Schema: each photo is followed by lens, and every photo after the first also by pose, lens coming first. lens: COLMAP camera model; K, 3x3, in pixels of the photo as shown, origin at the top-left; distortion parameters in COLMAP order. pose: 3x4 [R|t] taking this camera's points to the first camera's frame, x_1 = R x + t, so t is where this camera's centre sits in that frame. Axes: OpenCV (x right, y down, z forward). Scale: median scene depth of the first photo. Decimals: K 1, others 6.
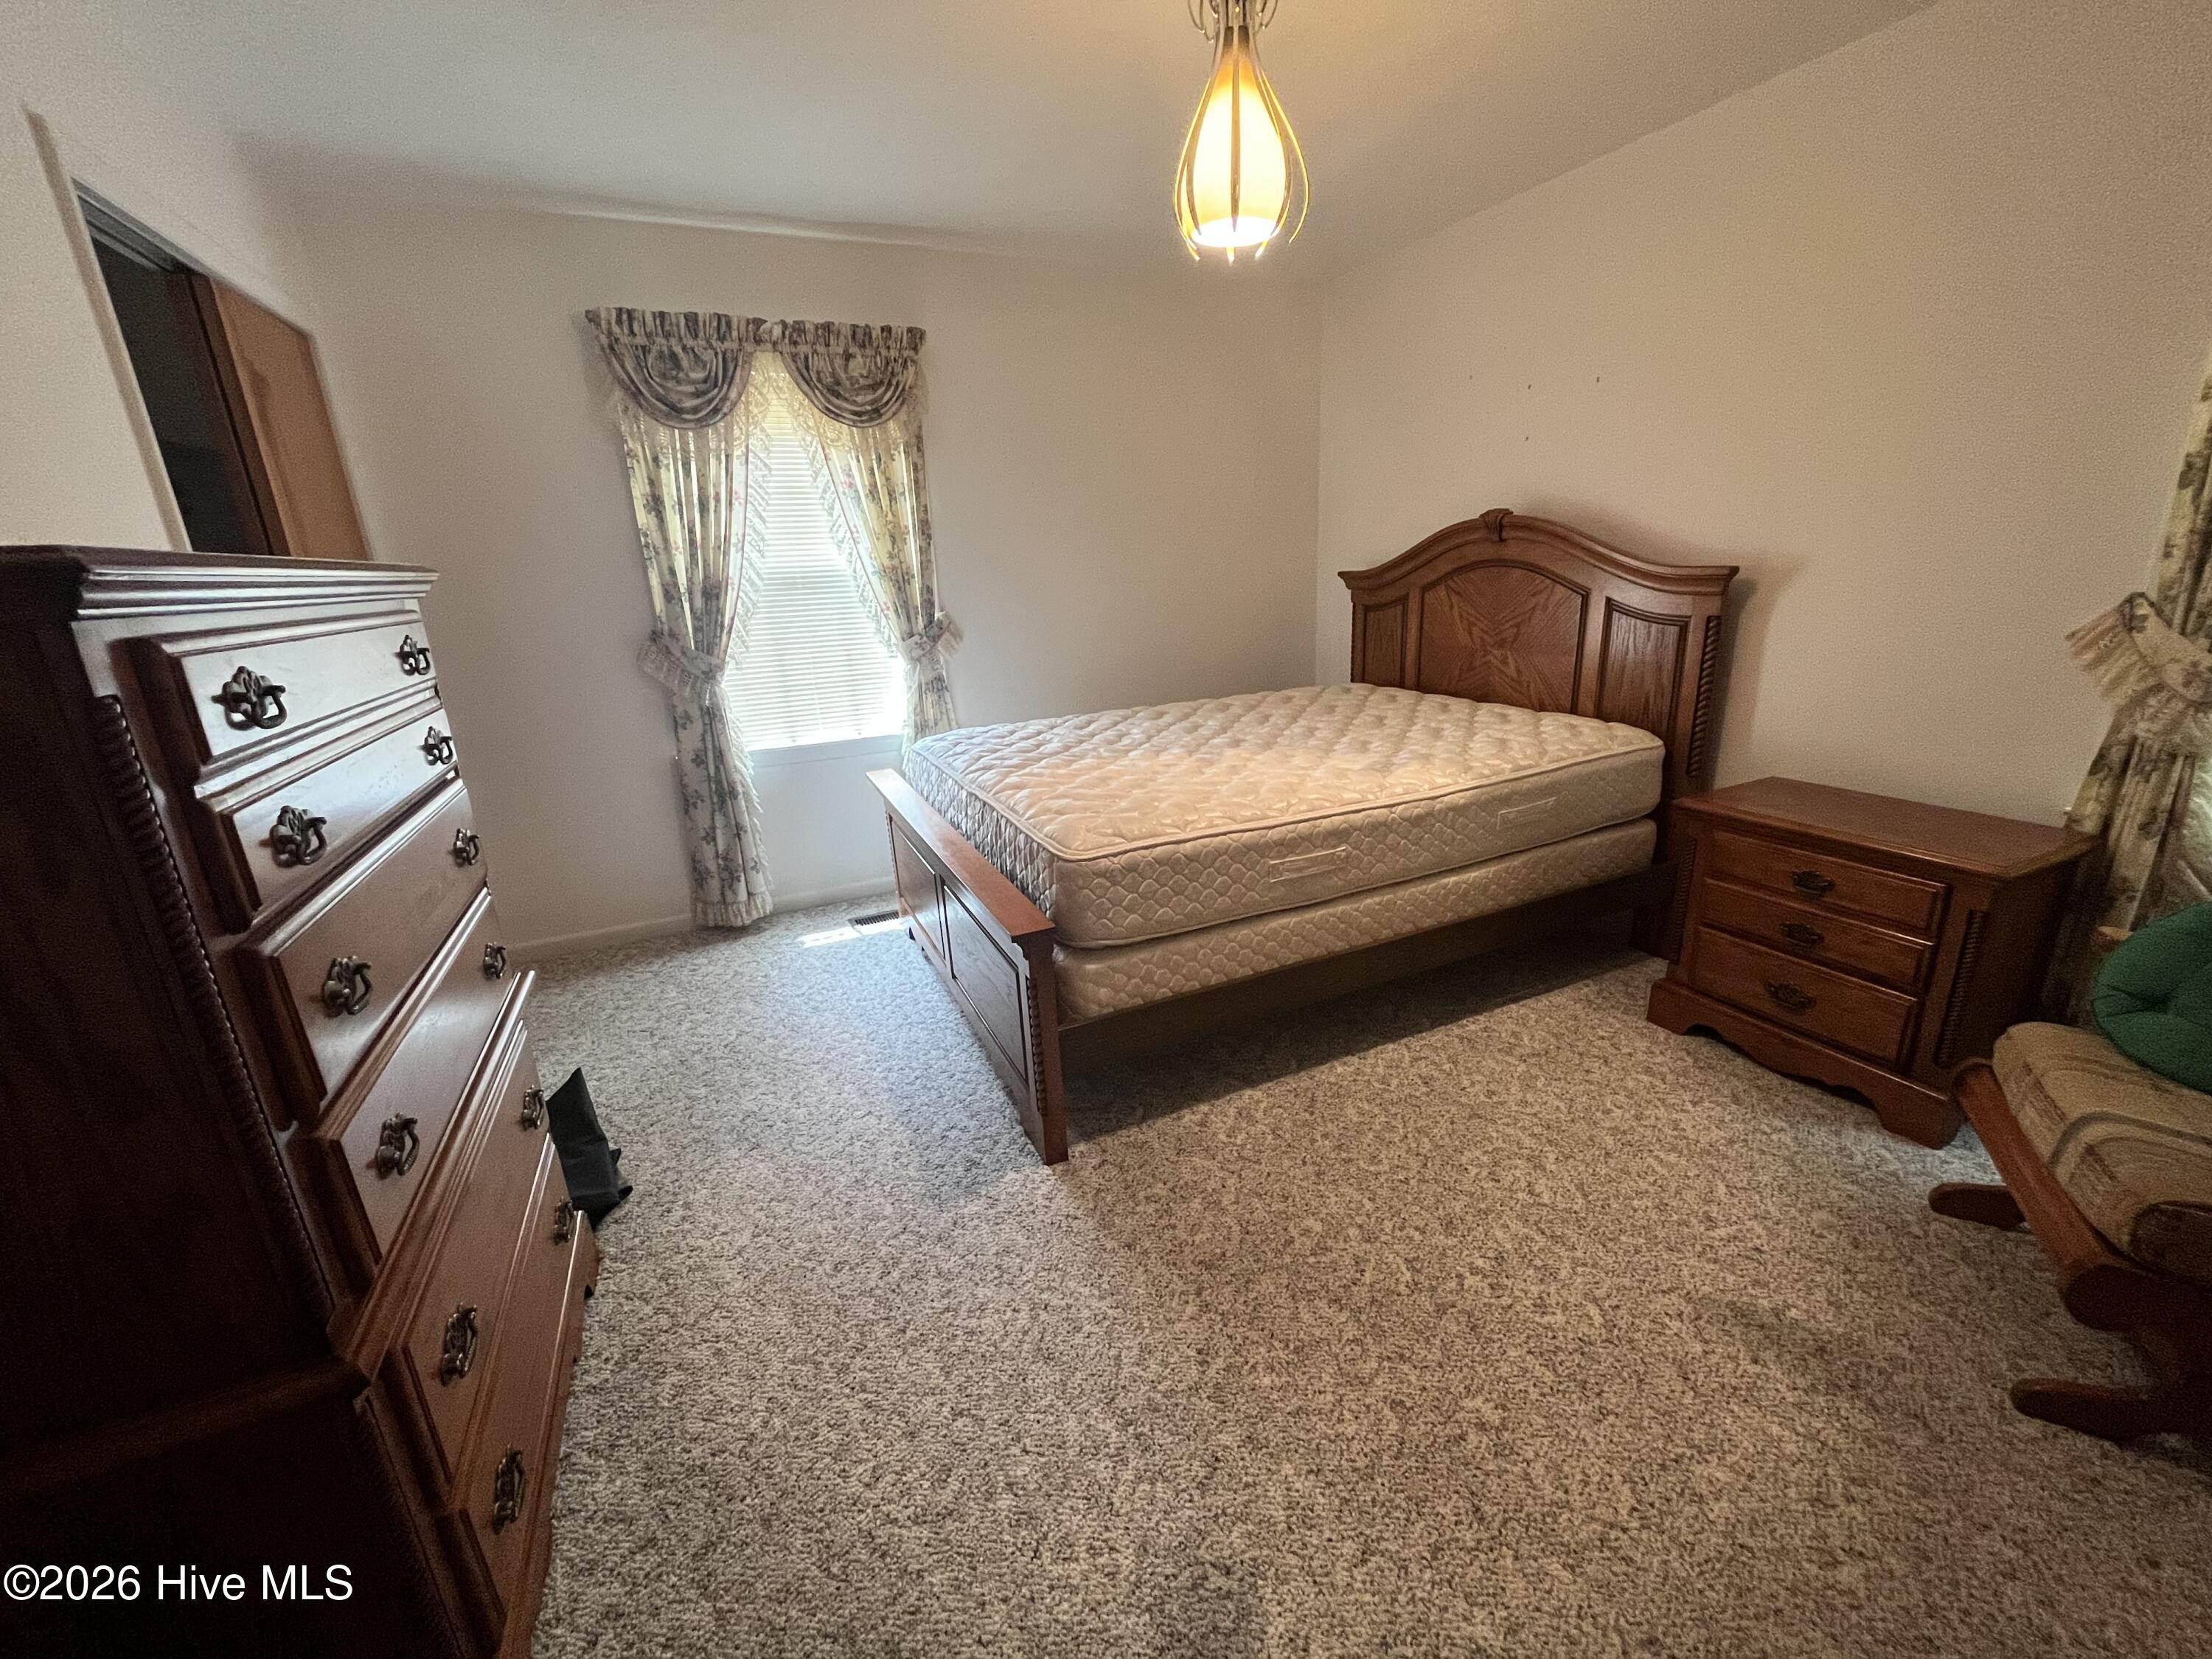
lens RADIAL K [[897.7, 0, 1111.9], [0, 897.7, 826.8], [0, 0, 1]] dist [-0.000641, -0.000156]
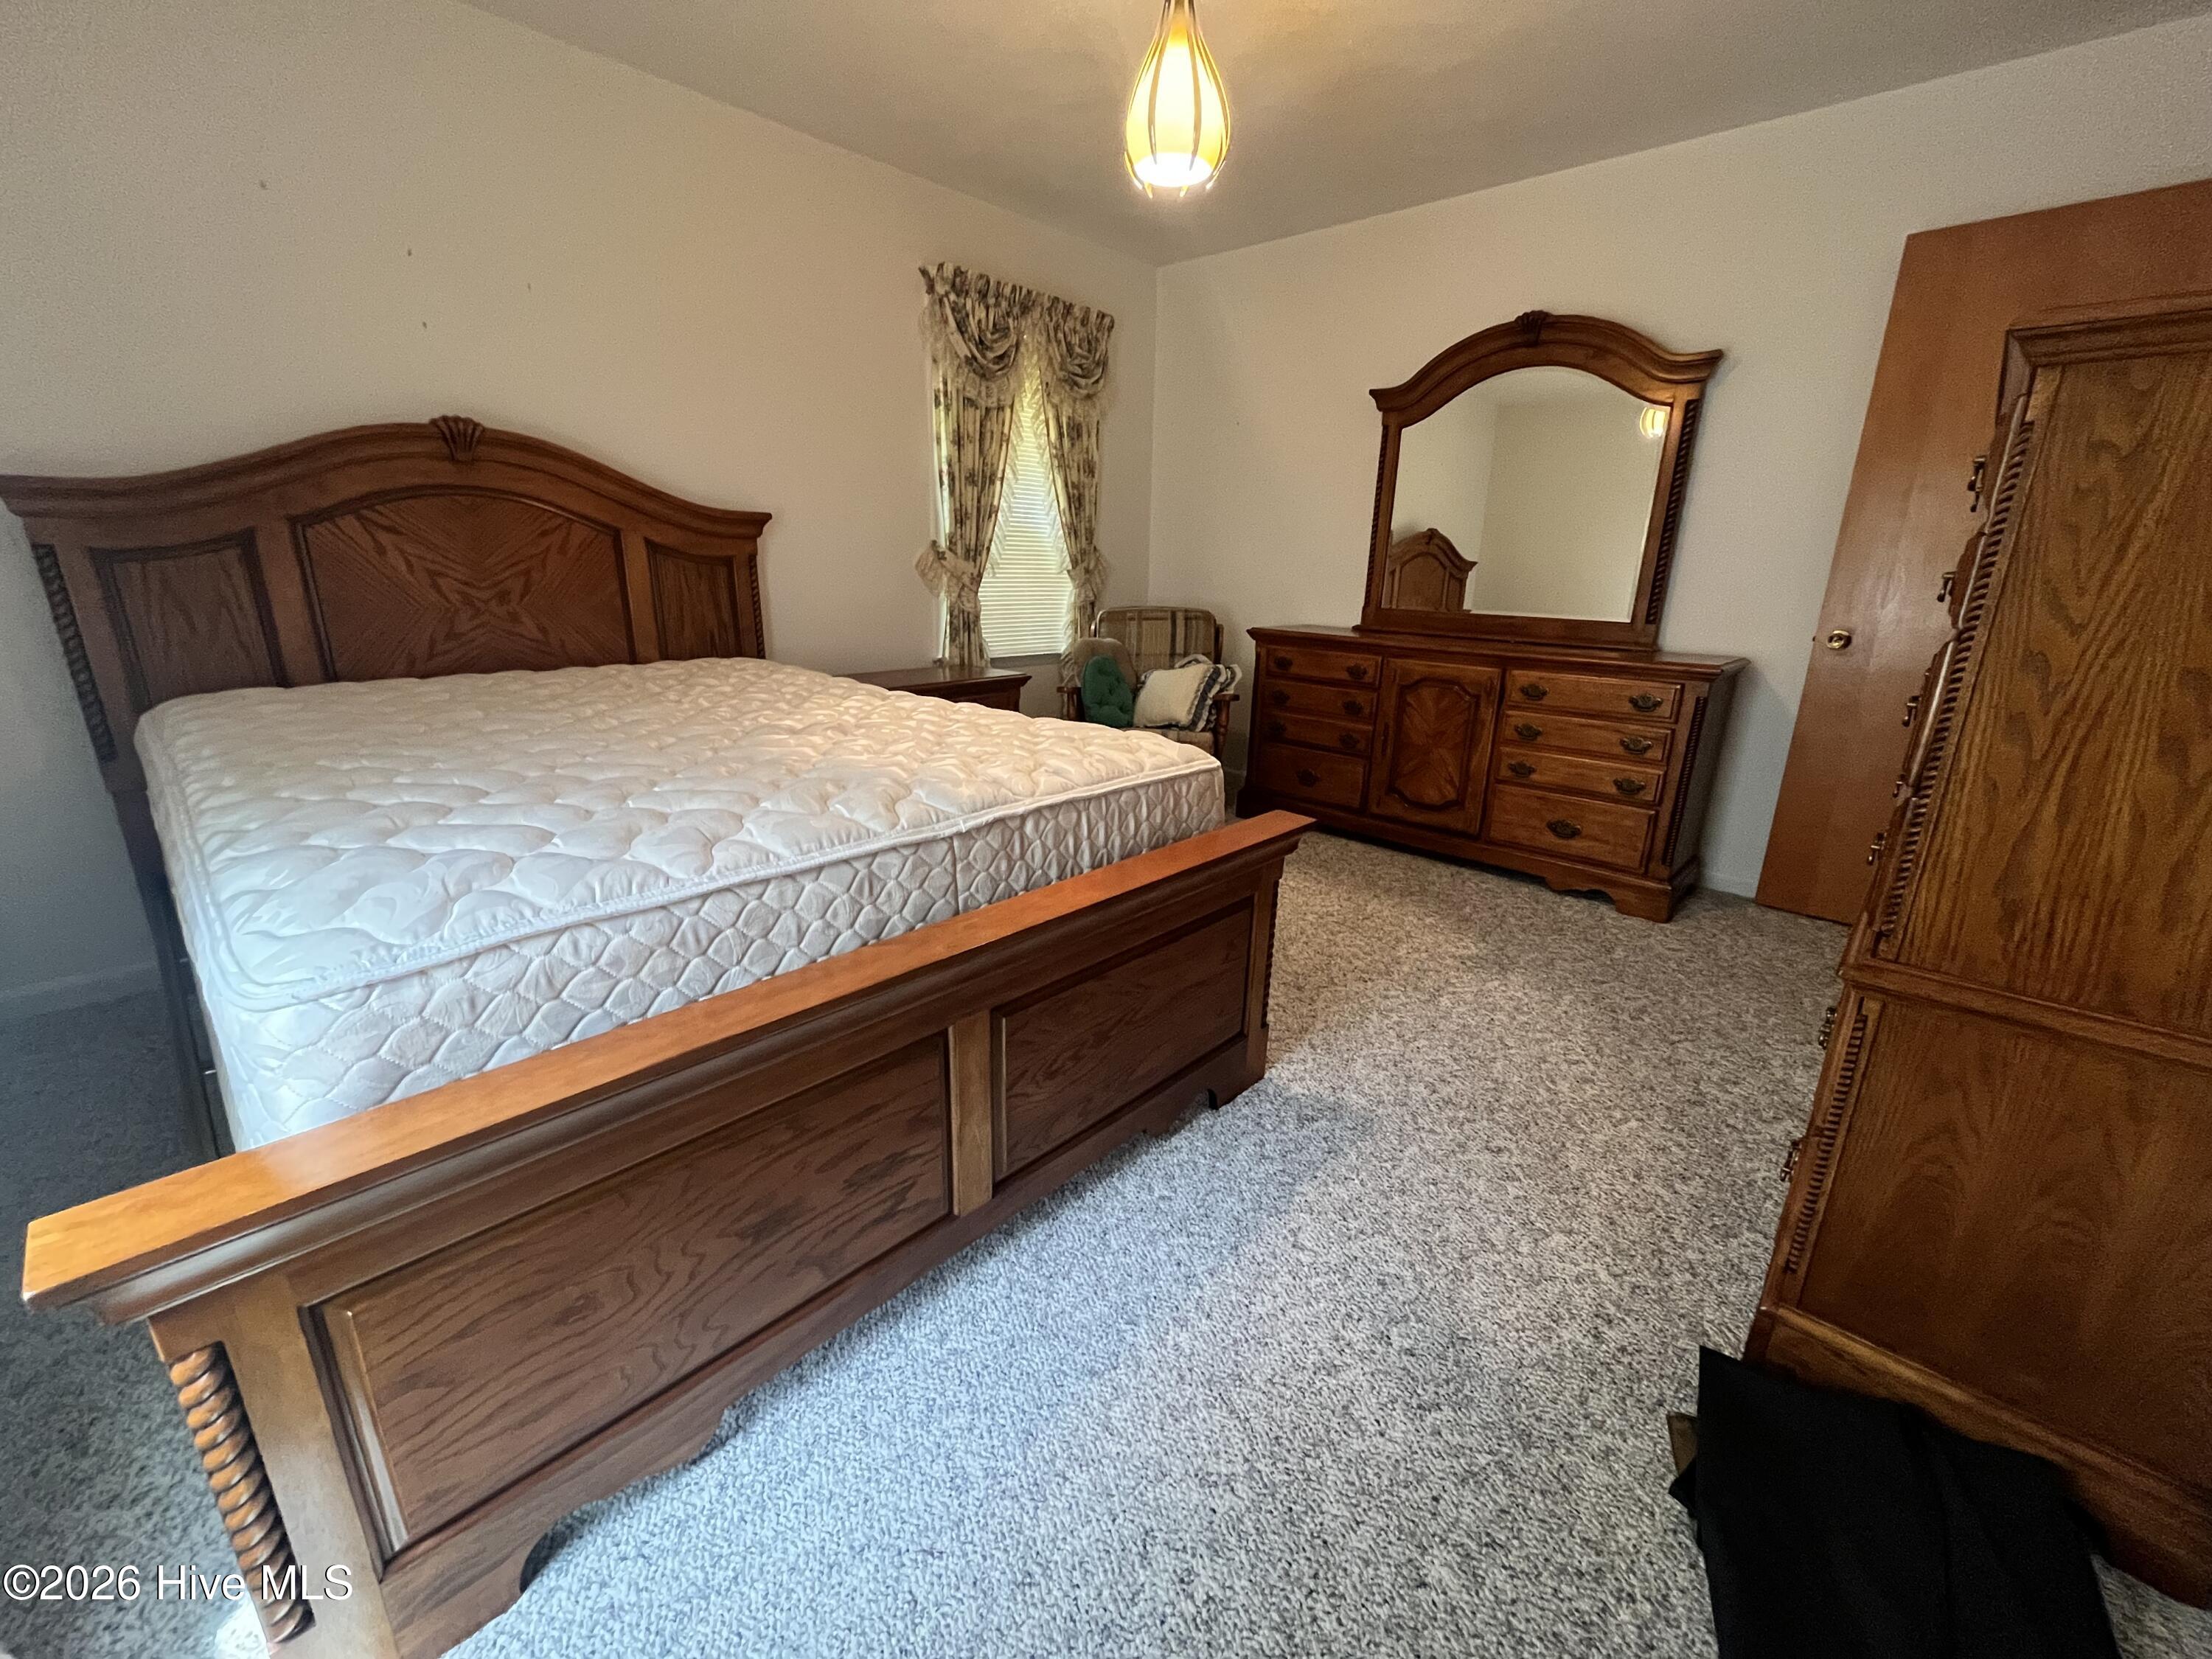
lens RADIAL K [[897.7, 0, 1109.2], [0, 897.7, 830.9], [0, 0, 1]] dist [-0.000641, -0.000156]
pose [[-0.389360, -0.231871, 0.891423, -0.529049], [0.262018, 0.899930, 0.348529, -0.160529], [-0.883032, 0.369272, -0.289642, 0.863178]]
